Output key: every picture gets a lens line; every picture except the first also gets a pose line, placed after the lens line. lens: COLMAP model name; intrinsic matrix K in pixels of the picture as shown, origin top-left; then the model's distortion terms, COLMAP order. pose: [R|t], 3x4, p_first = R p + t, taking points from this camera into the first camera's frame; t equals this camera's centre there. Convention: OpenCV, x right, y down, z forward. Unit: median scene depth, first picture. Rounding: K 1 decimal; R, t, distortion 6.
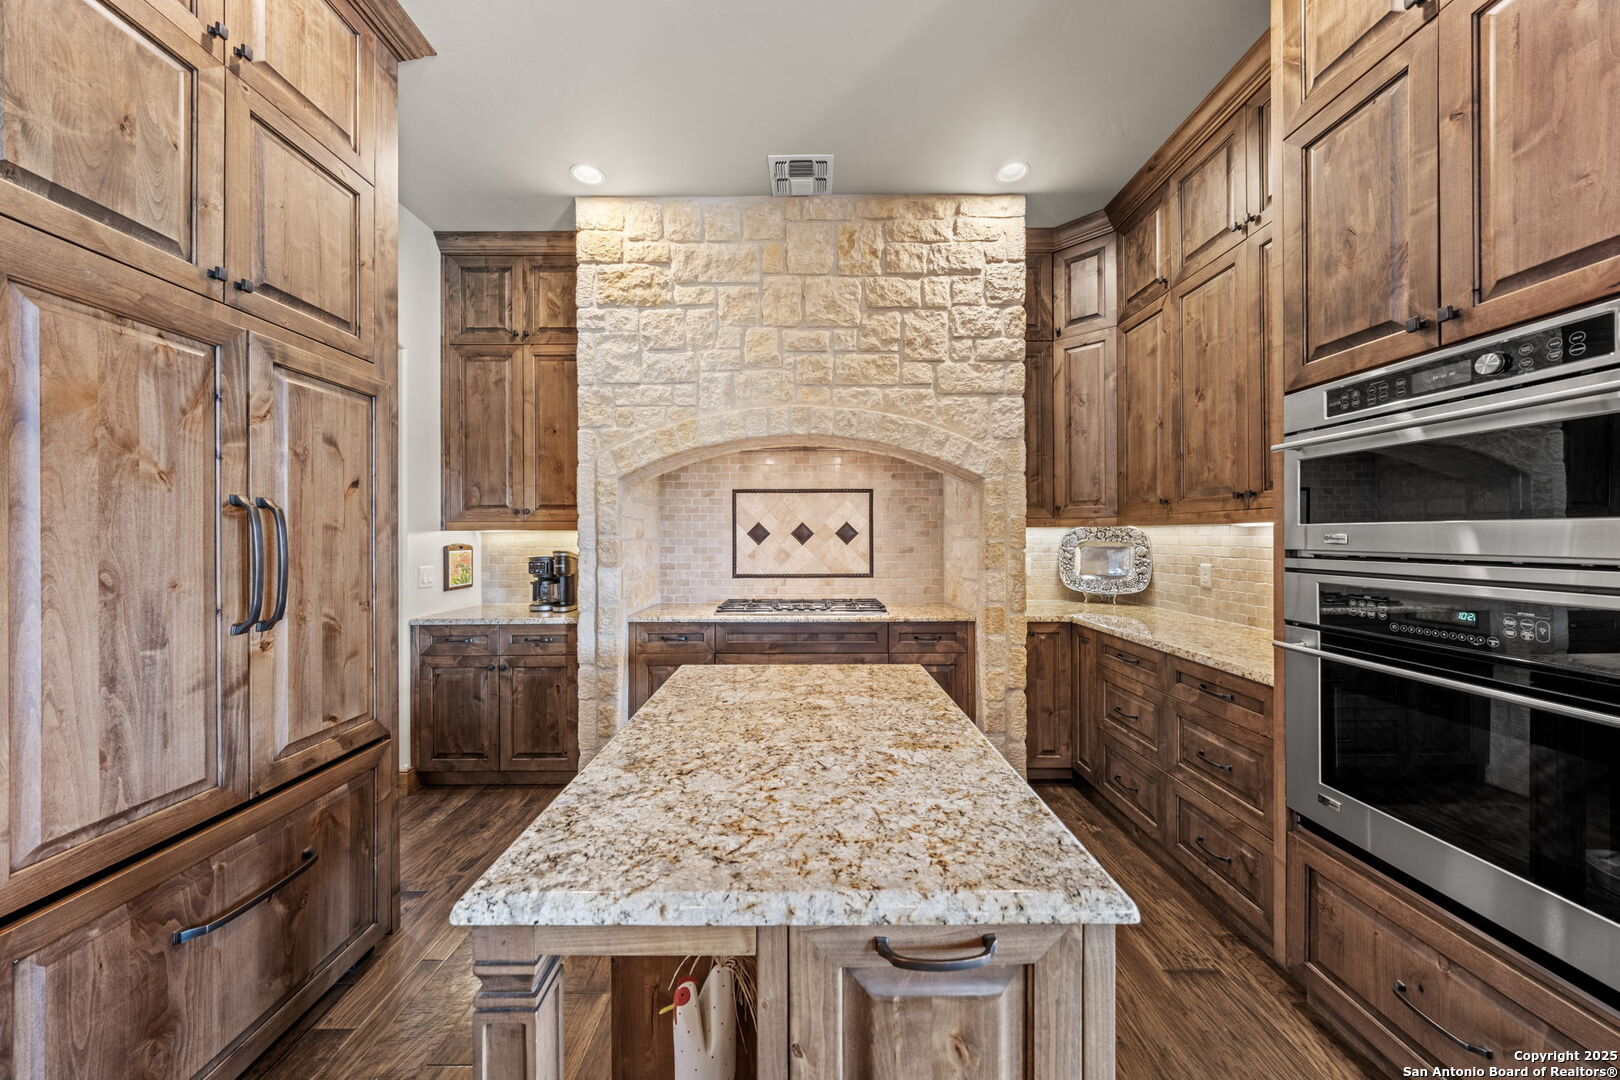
lens RADIAL K [[541.7, 0, 808.3], [0, 541.7, 536.8], [0, 0, 1]] dist [-0.000173, -0.000194]
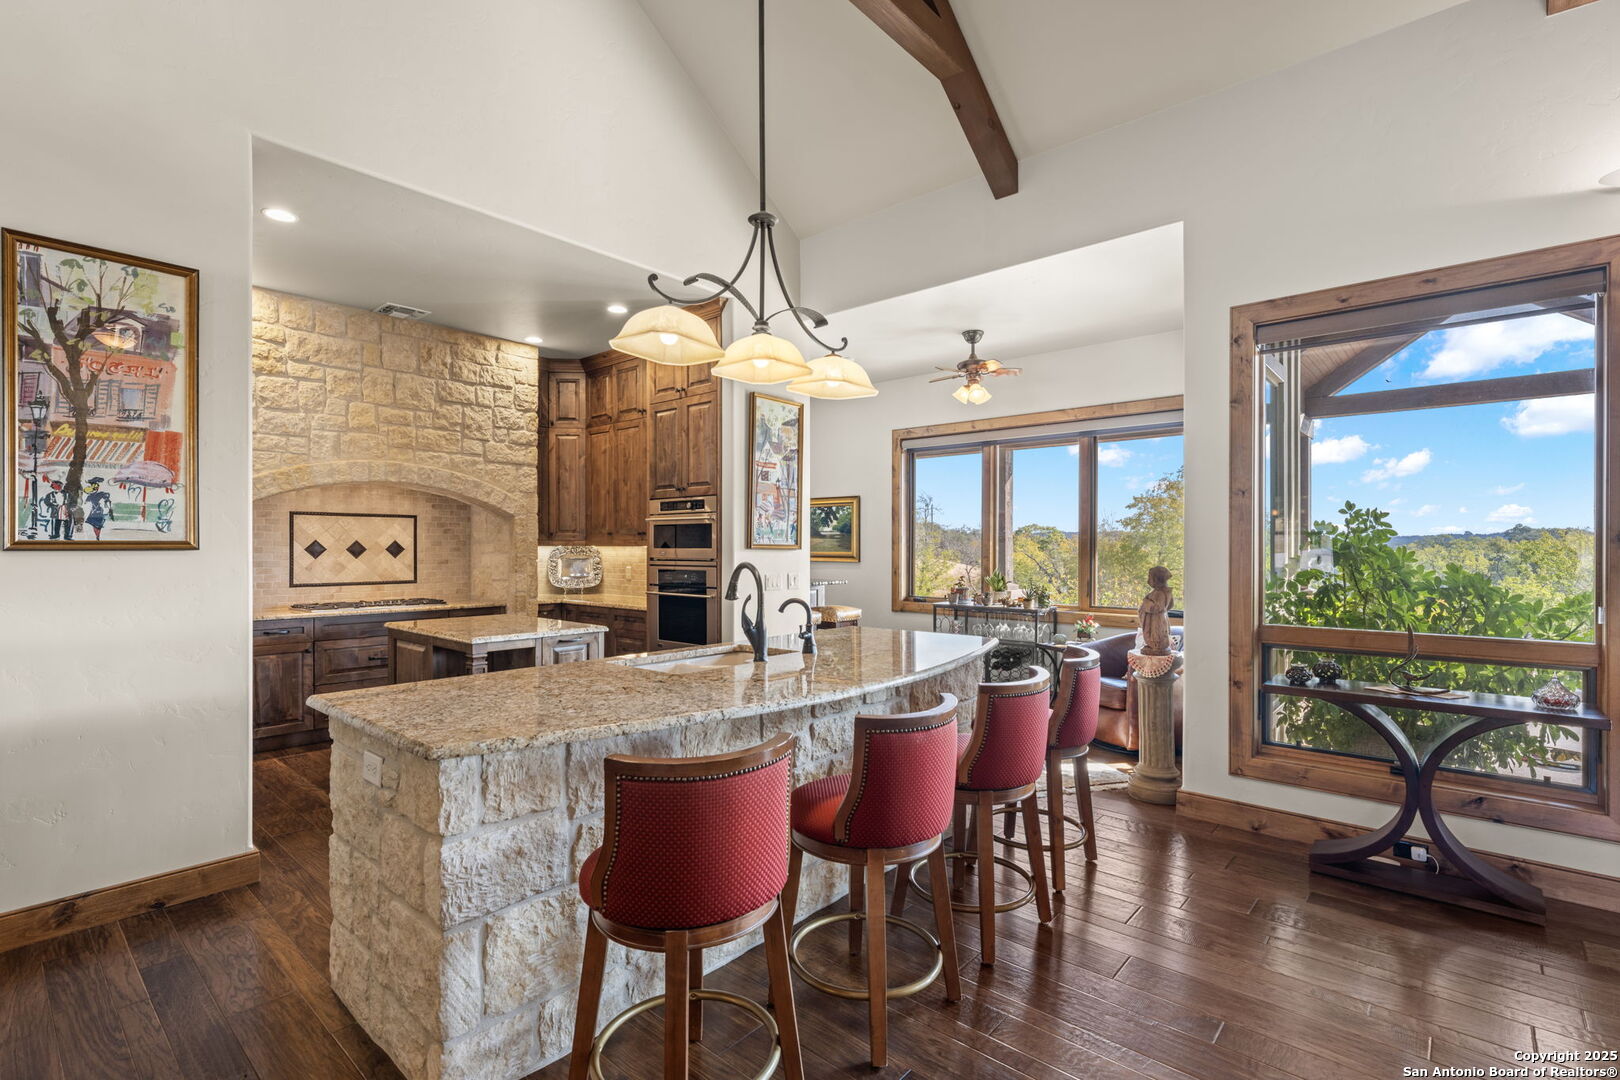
lens RADIAL K [[743.7, 0, 808.3], [0, 743.7, 545.4], [0, 0, 1]] dist [0.001401, 0.000112]
pose [[0.659752, 0.005229, 0.751465, -0.767292], [-0.002200, 0.999985, -0.005027, -0.011195], [-0.751480, 0.001663, 0.659754, -1.132680]]
